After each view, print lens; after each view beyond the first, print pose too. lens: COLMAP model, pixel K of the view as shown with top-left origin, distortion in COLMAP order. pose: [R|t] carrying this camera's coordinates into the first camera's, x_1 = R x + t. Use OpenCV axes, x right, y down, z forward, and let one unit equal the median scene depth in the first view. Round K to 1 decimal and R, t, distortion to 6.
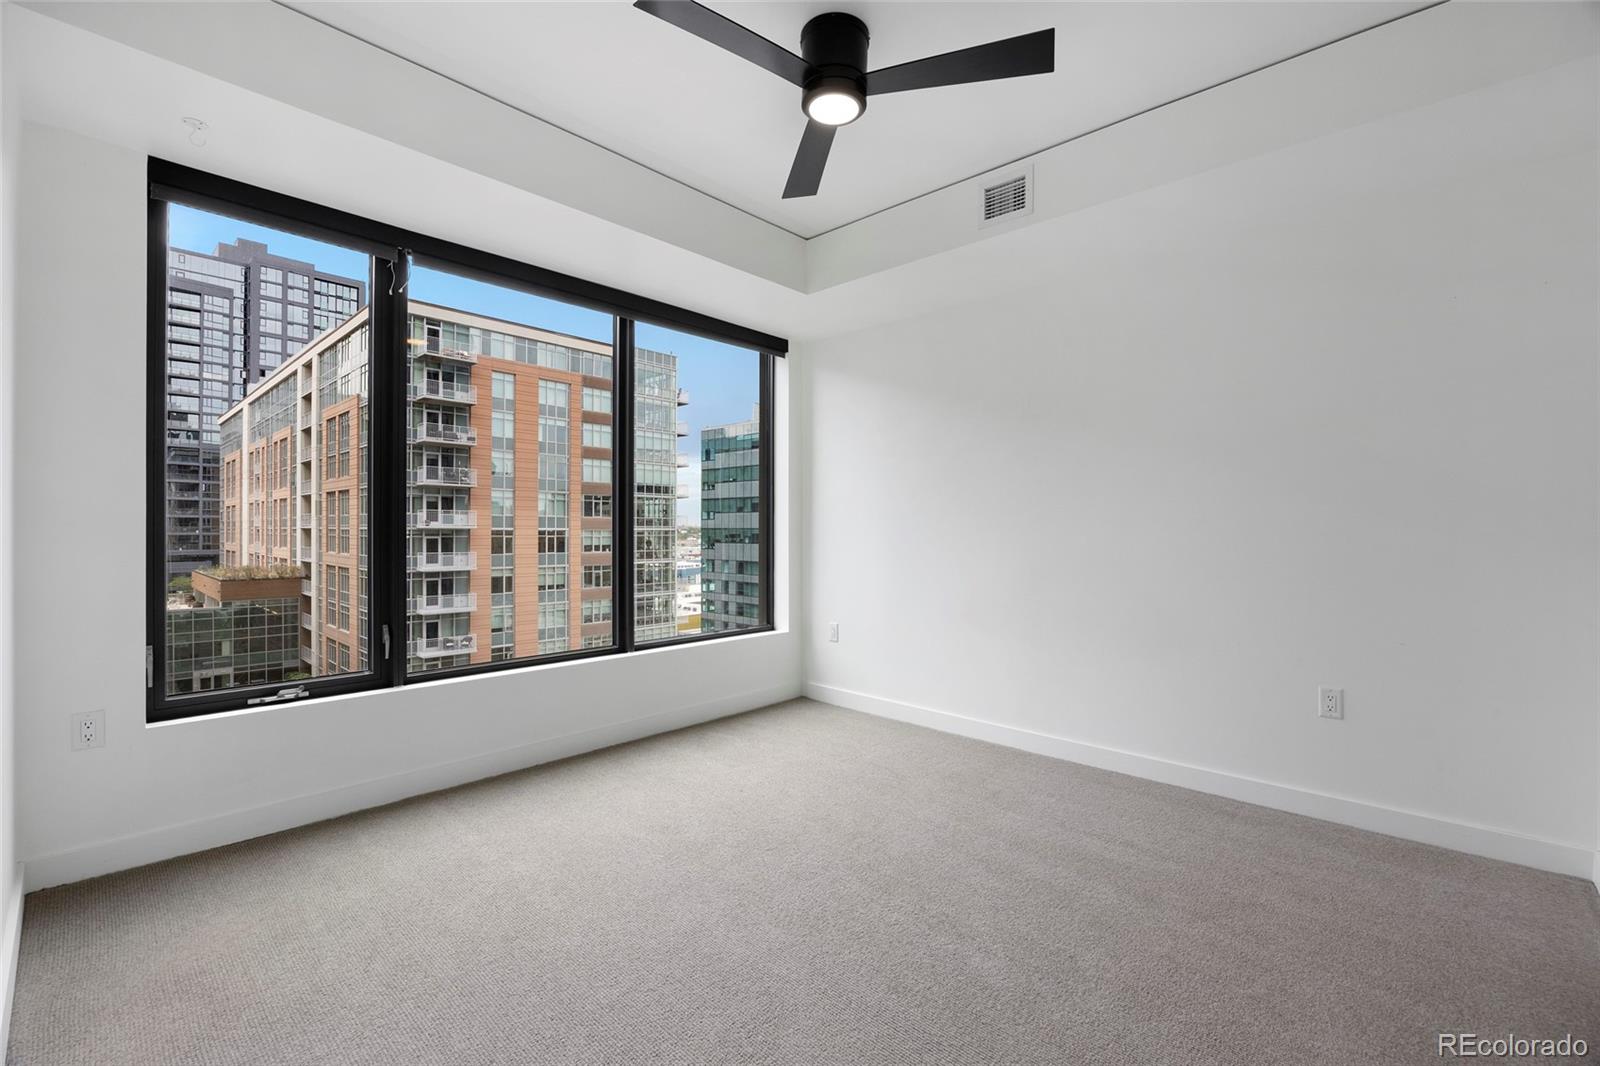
lens RADIAL K [[687.1, 0, 818.1], [0, 687.1, 533.7], [0, 0, 1]] dist [-0.020141, 0.002856]
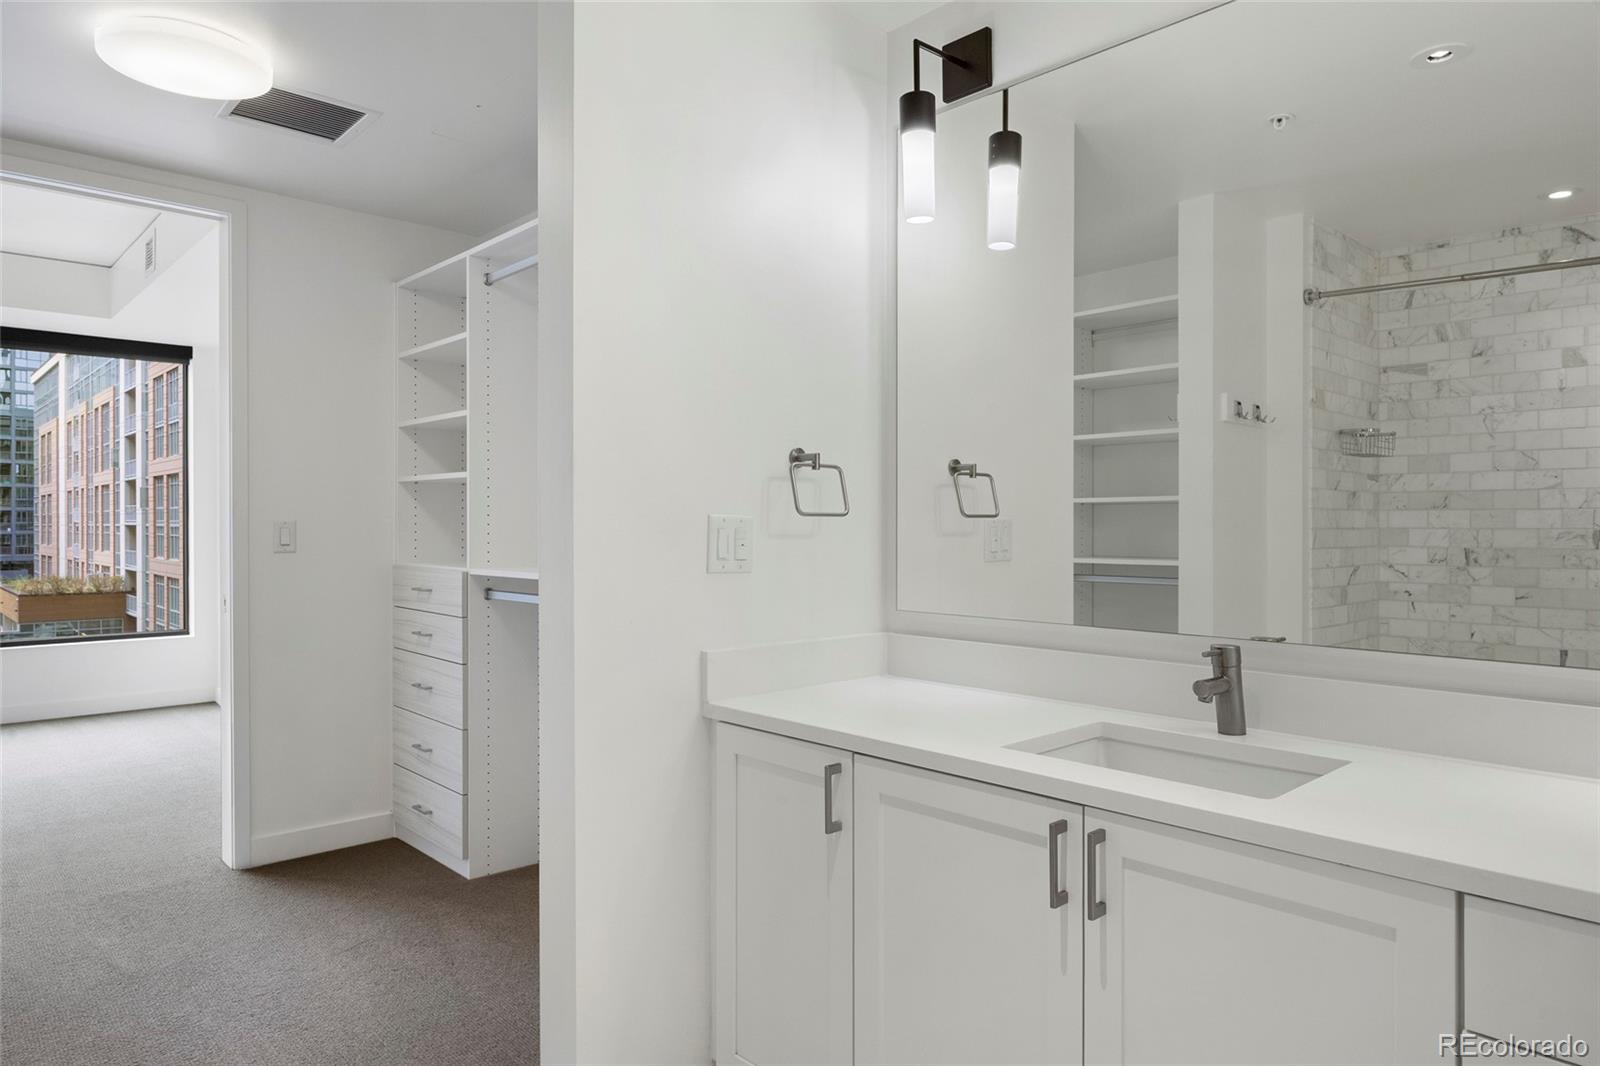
lens RADIAL K [[1005.7, 0, 787.4], [0, 1005.7, 531.8], [0, 0, 1]] dist [0.008446, 0.000038]
pose [[0.995463, -0.000369, -0.095148, 0.065070], [0.000386, 1.000000, 0.000164, -0.000673], [0.095148, -0.000200, 0.995463, -0.026517]]
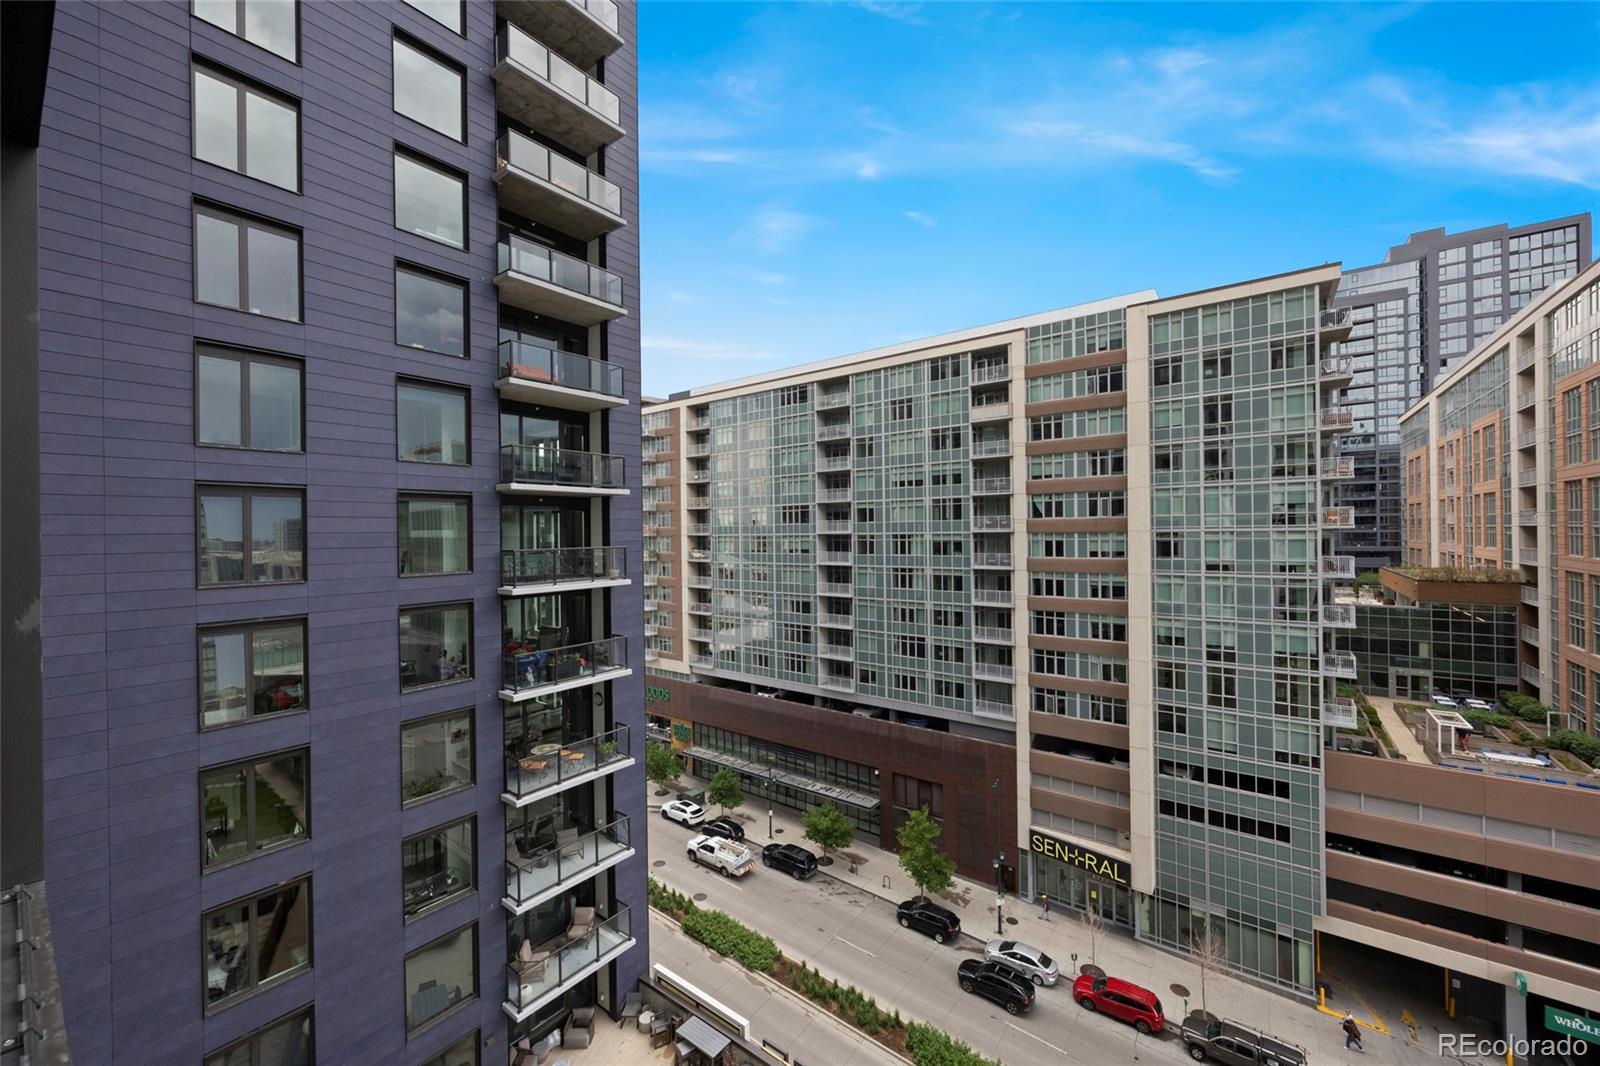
lens RADIAL K [[616.5, 0, 785.8], [0, 616.5, 529.9], [0, 0, 1]] dist [-0.003086, 0.000680]
pose [[0.074806, -0.007668, -0.997169, -0.059018], [0.007770, 0.999945, -0.007106, -0.004798], [0.997168, -0.007216, 0.074861, 0.018144]]
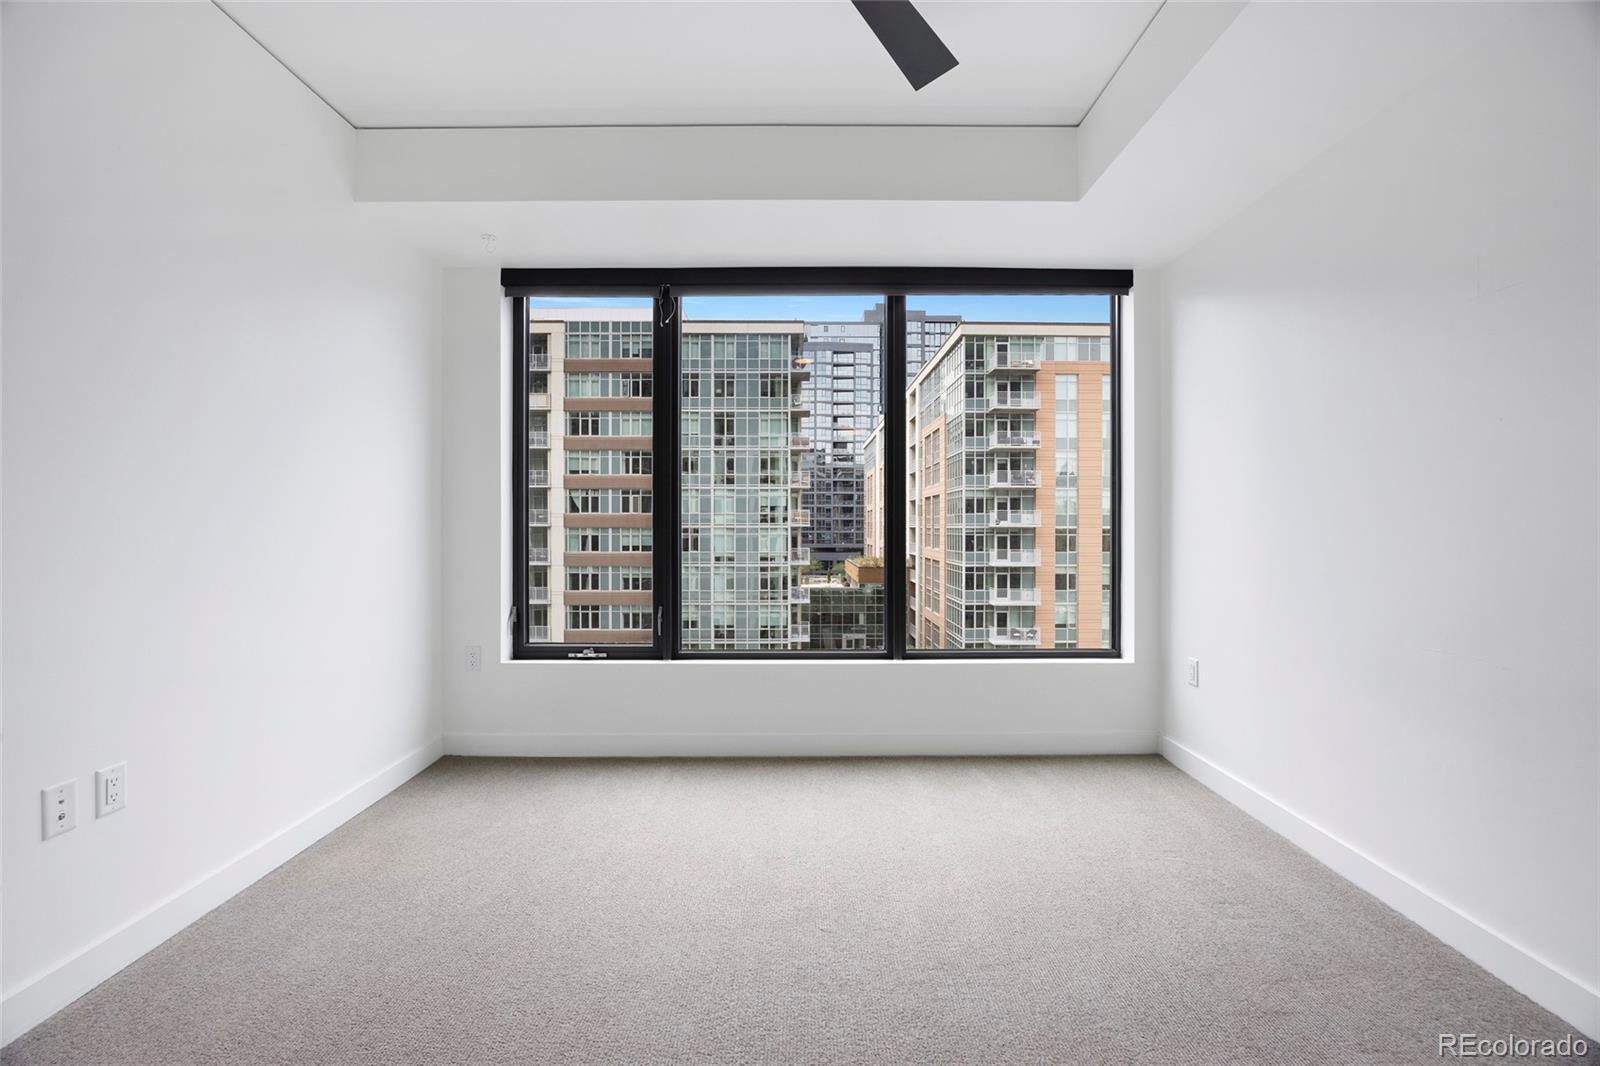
lens RADIAL K [[687.1, 0, 799.9], [0, 687.1, 527.7], [0, 0, 1]] dist [-0.020141, 0.002856]
pose [[0.677903, -0.002308, -0.735148, 0.017142], [-0.002901, 0.999979, -0.005815, 0.000176], [0.735146, 0.006075, 0.677882, 0.015707]]
